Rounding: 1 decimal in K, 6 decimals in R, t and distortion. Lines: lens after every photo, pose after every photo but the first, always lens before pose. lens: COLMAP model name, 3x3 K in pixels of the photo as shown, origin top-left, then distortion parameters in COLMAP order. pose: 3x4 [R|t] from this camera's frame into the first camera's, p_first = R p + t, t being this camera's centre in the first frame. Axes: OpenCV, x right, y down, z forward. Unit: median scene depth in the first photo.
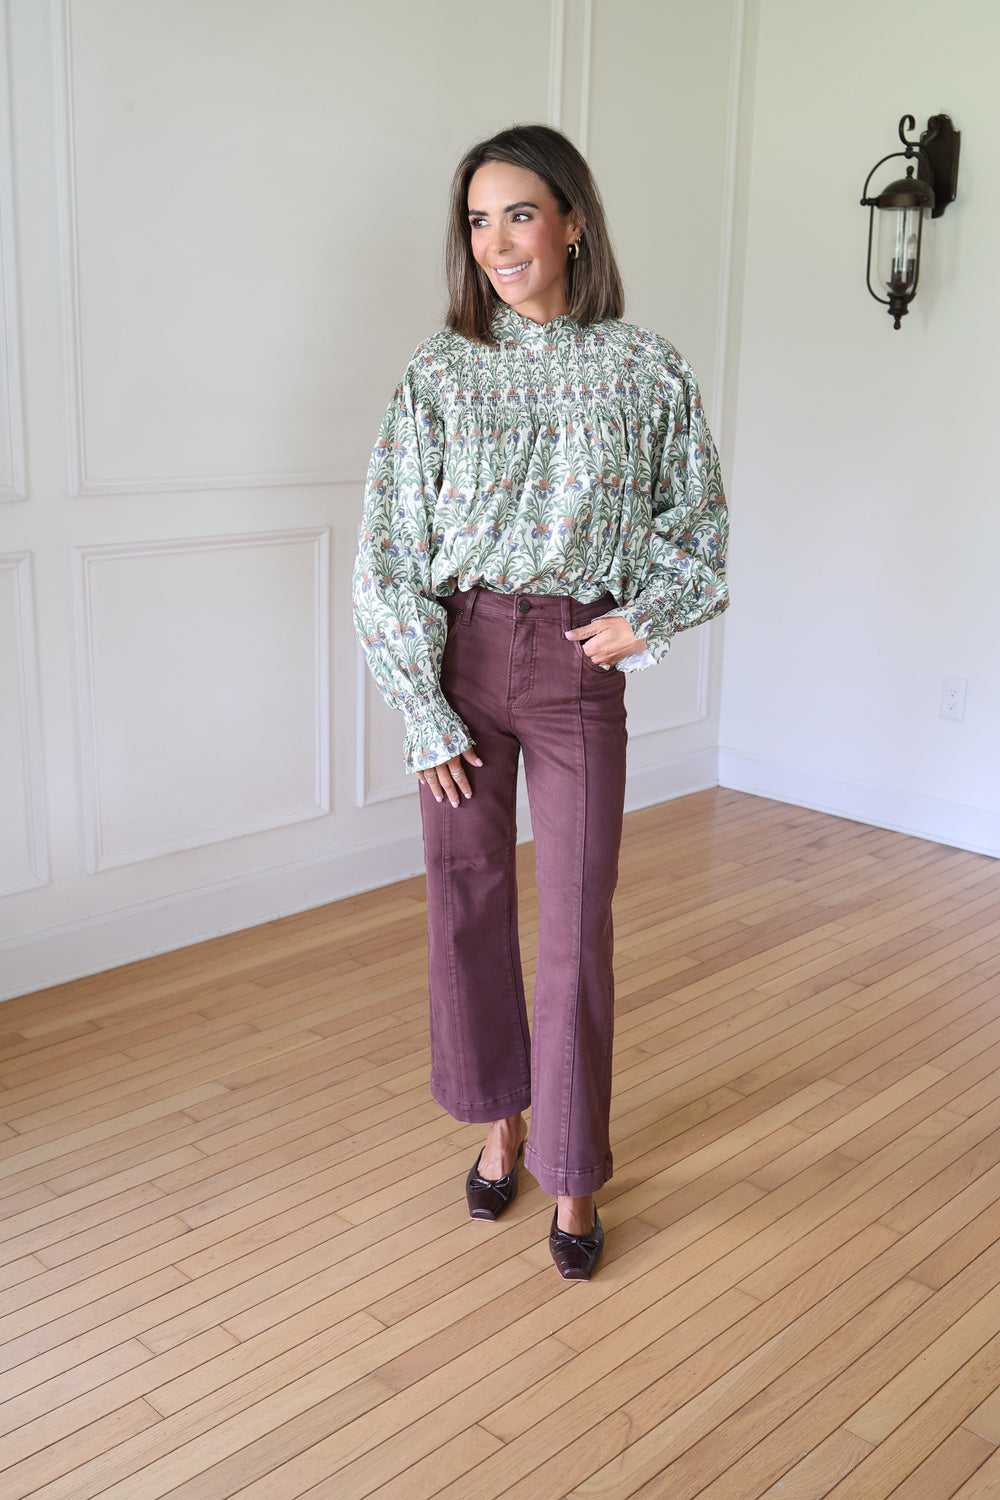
lens RADIAL K [[1513.6, 0, 500.0], [0, 1513.6, 750.0], [0, 0, 1]] dist [-0.076082, 0.082791]
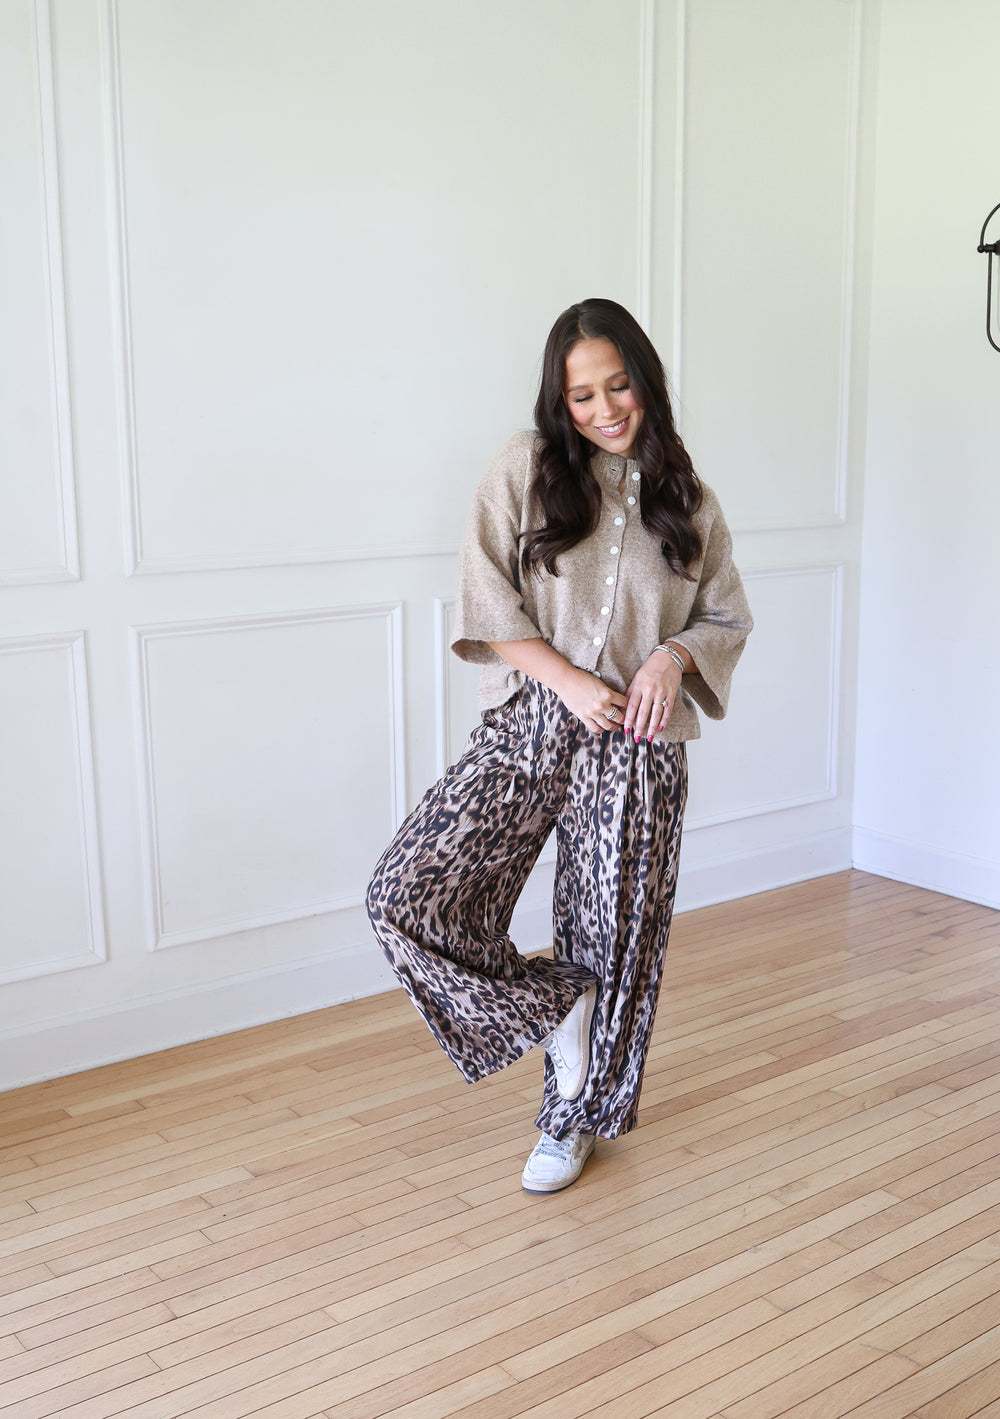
lens RADIAL K [[1572.8, 0, 504.1], [0, 1572.8, 758.4], [0, 0, 1]] dist [-0.058117, 0.041415]
pose [[0.988465, 0.002154, -0.151436, 0.112624], [-0.008116, 0.999216, -0.038762, -0.007086], [0.151234, 0.039544, 0.987707, 0.003147]]
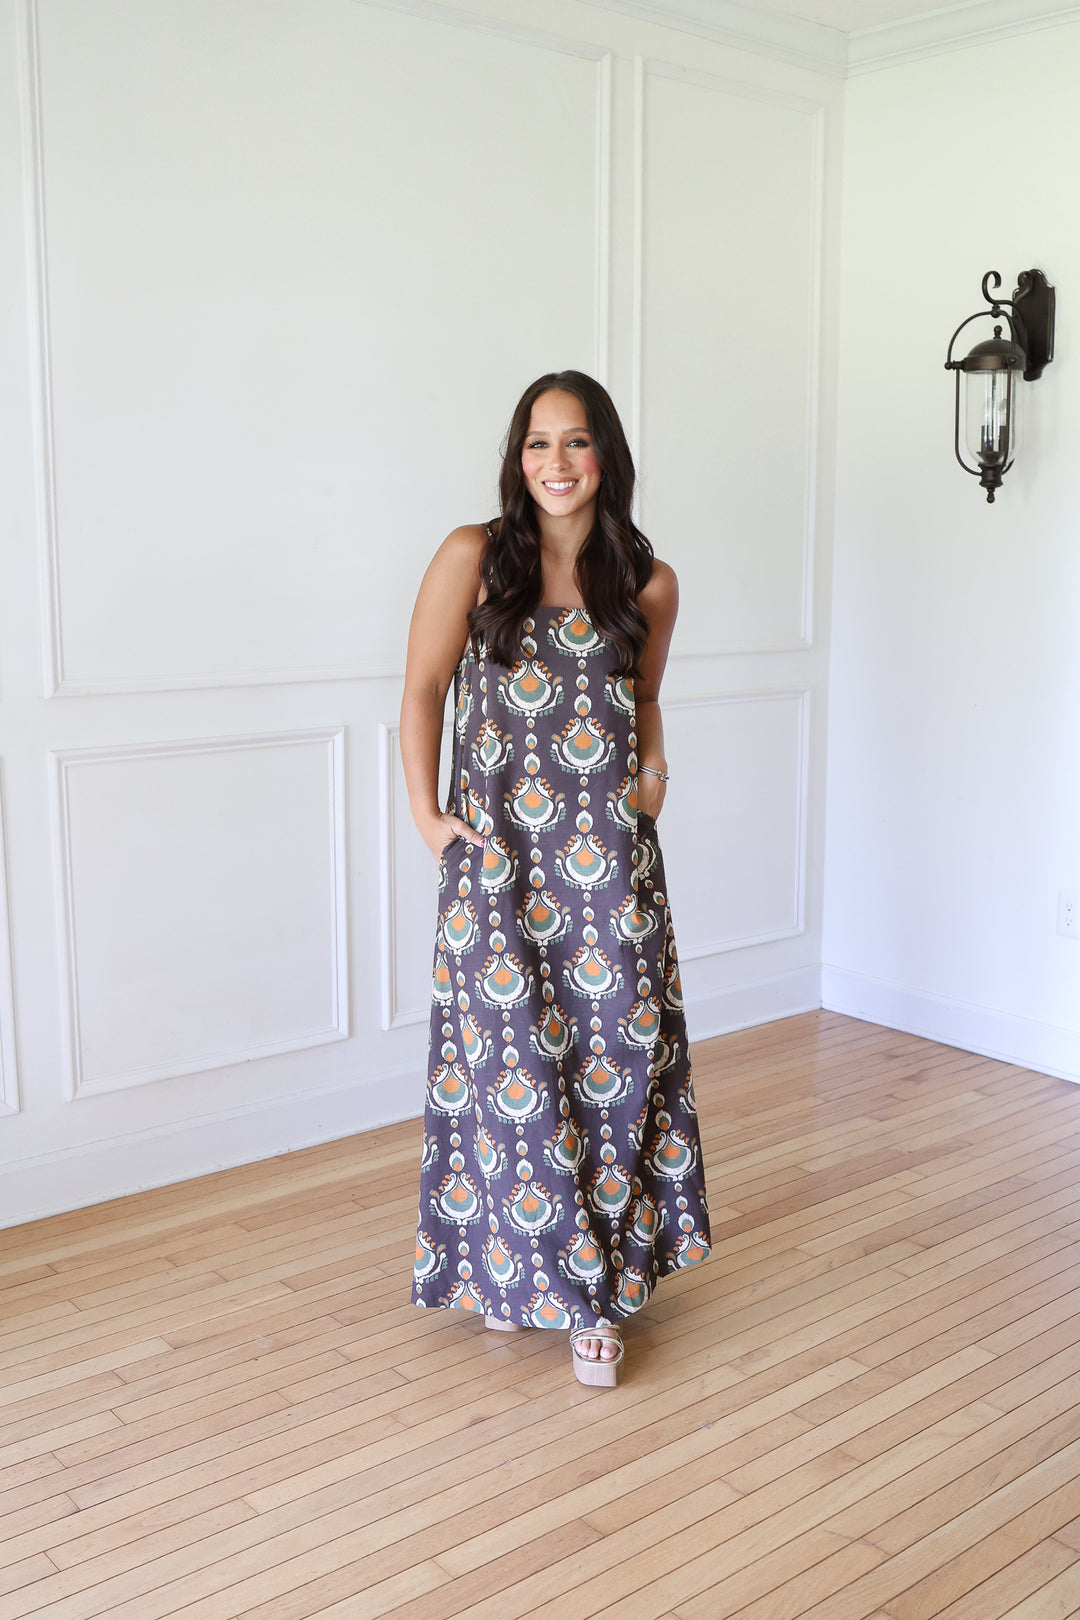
lens RADIAL K [[1634.7, 0, 540.0], [0, 1634.7, 810.0], [0, 0, 1]] dist [-0.076082, 0.082791]
pose [[0.994113, -0.000749, -0.108349, 0.120567], [-0.008620, 0.996260, -0.085977, -0.012469], [0.108008, 0.086405, 0.990388, 0.025338]]
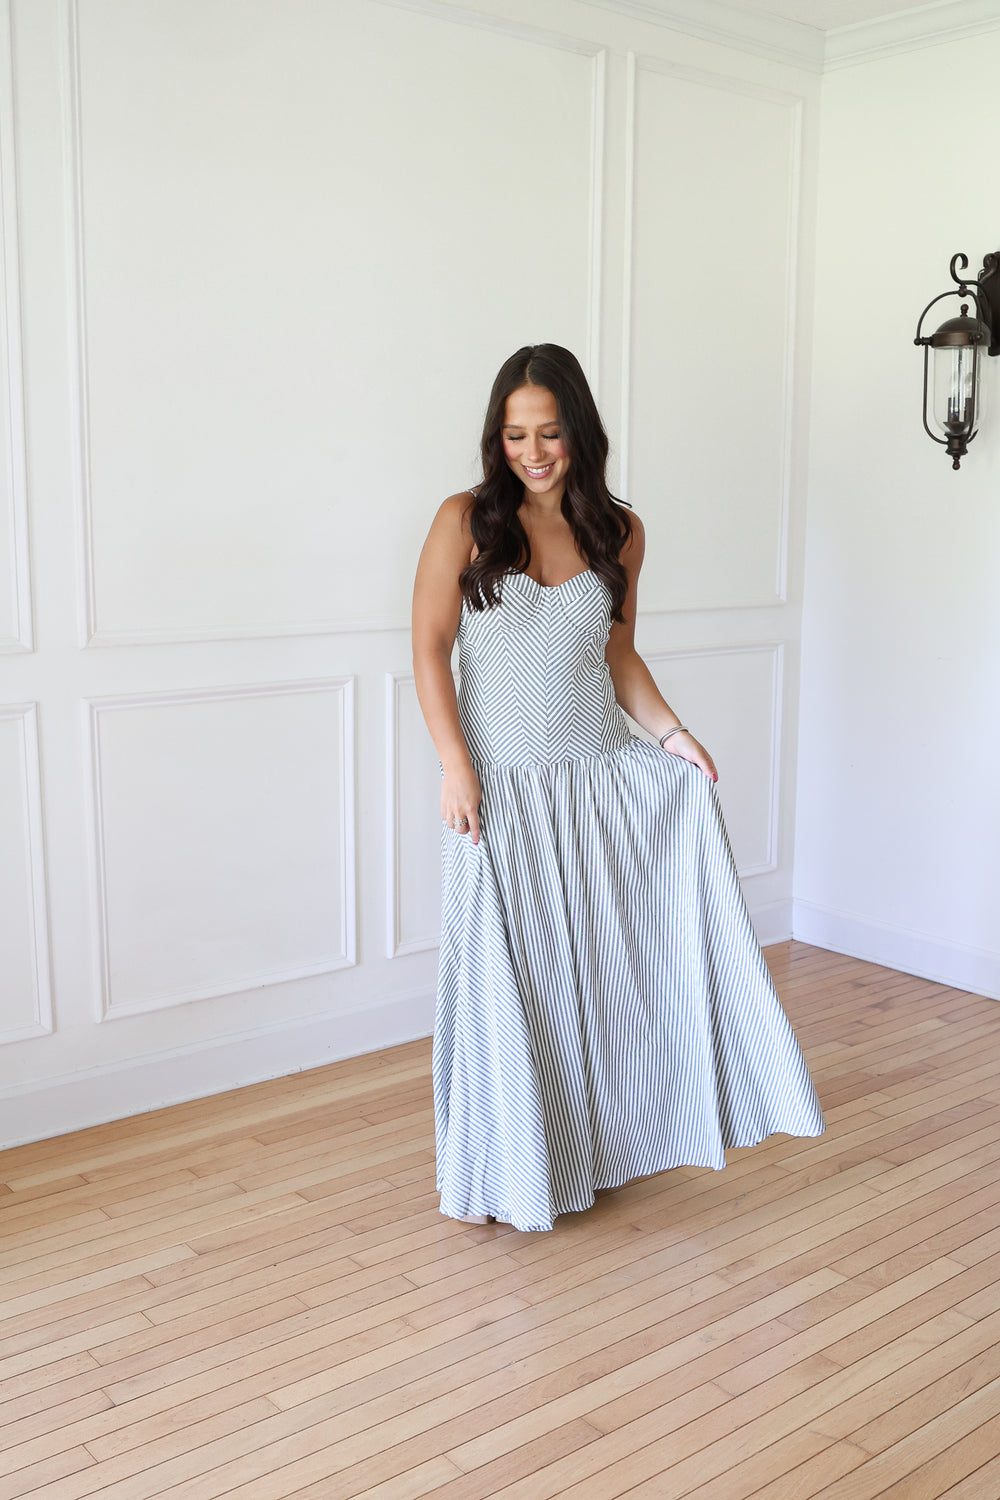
lens RADIAL K [[1512.6, 0, 501.2], [0, 1512.6, 755.1], [0, 0, 1]] dist [-0.073265, 0.074255]
pose [[0.992968, 0.004808, -0.118286, 0.106179], [-0.014813, 0.996369, -0.083847, -0.014375], [0.117453, 0.085009, 0.989433, 0.030357]]
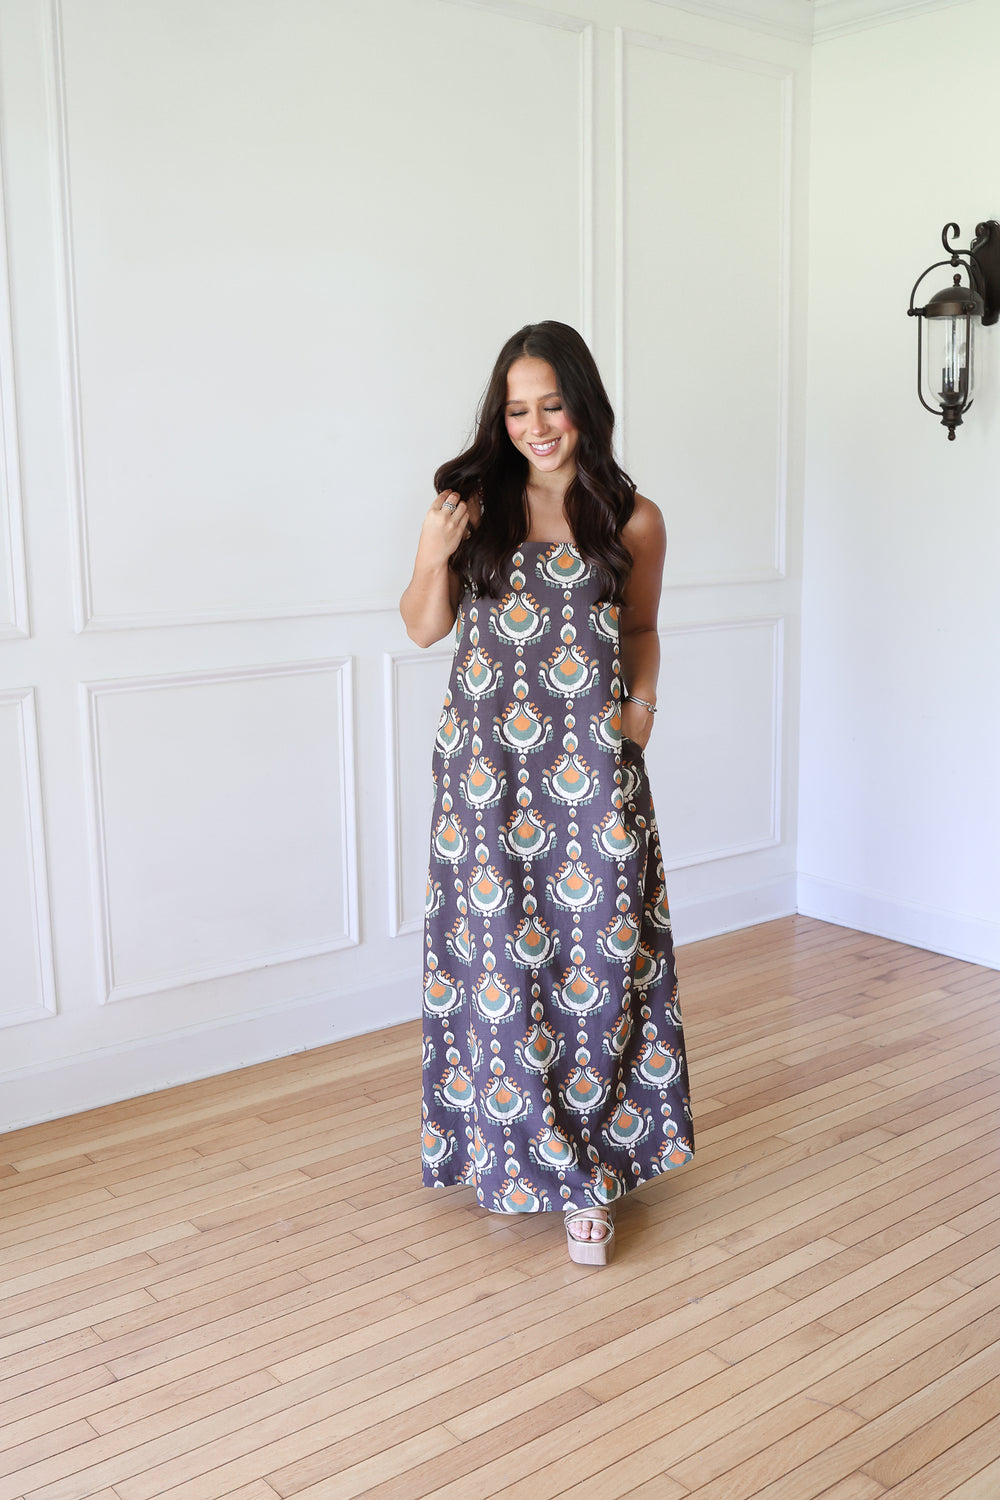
lens RADIAL K [[1513.6, 0, 500.0], [0, 1513.6, 750.0], [0, 0, 1]] dist [-0.076082, 0.082791]
pose [[0.991544, -0.009938, -0.129389, 0.118950], [0.000203, 0.997181, -0.075038, -0.011531], [0.129770, 0.074378, 0.988751, 0.027890]]
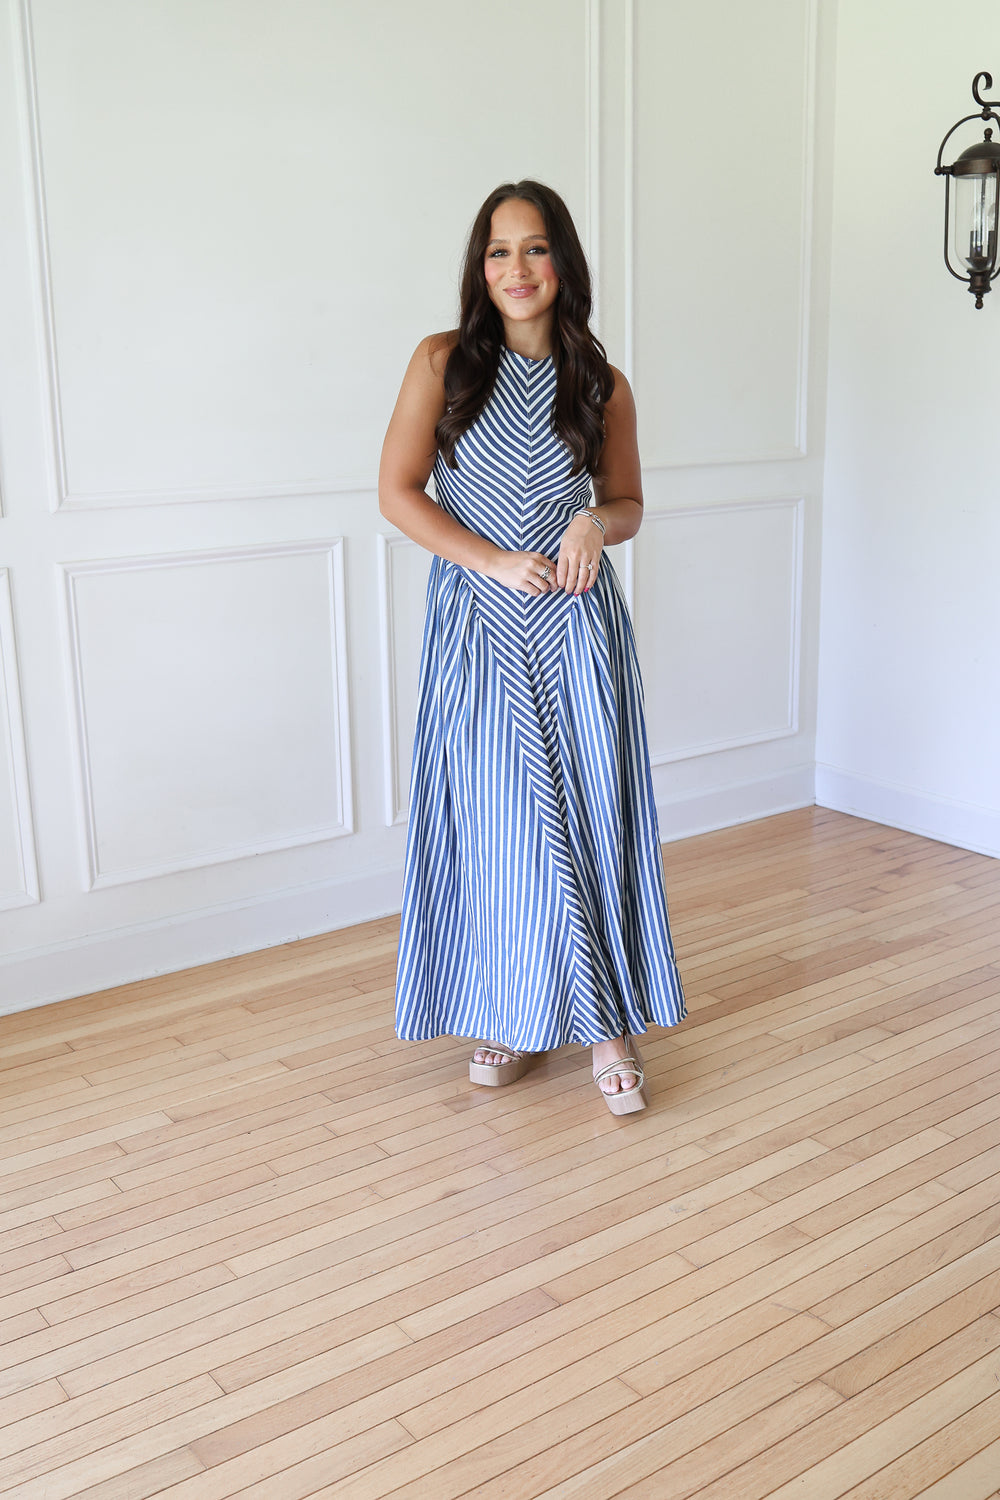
lens RADIAL K [[1510.6, 0, 494.2], [0, 1510.6, 751.3], [0, 0, 1]] dist [-0.093713, 0.105891]
pose [[0.985299, 0.005360, -0.170753, 0.155485], [-0.005405, 0.999985, 0.000203, -0.011936], [0.170752, 0.000723, 0.985314, 0.068510]]
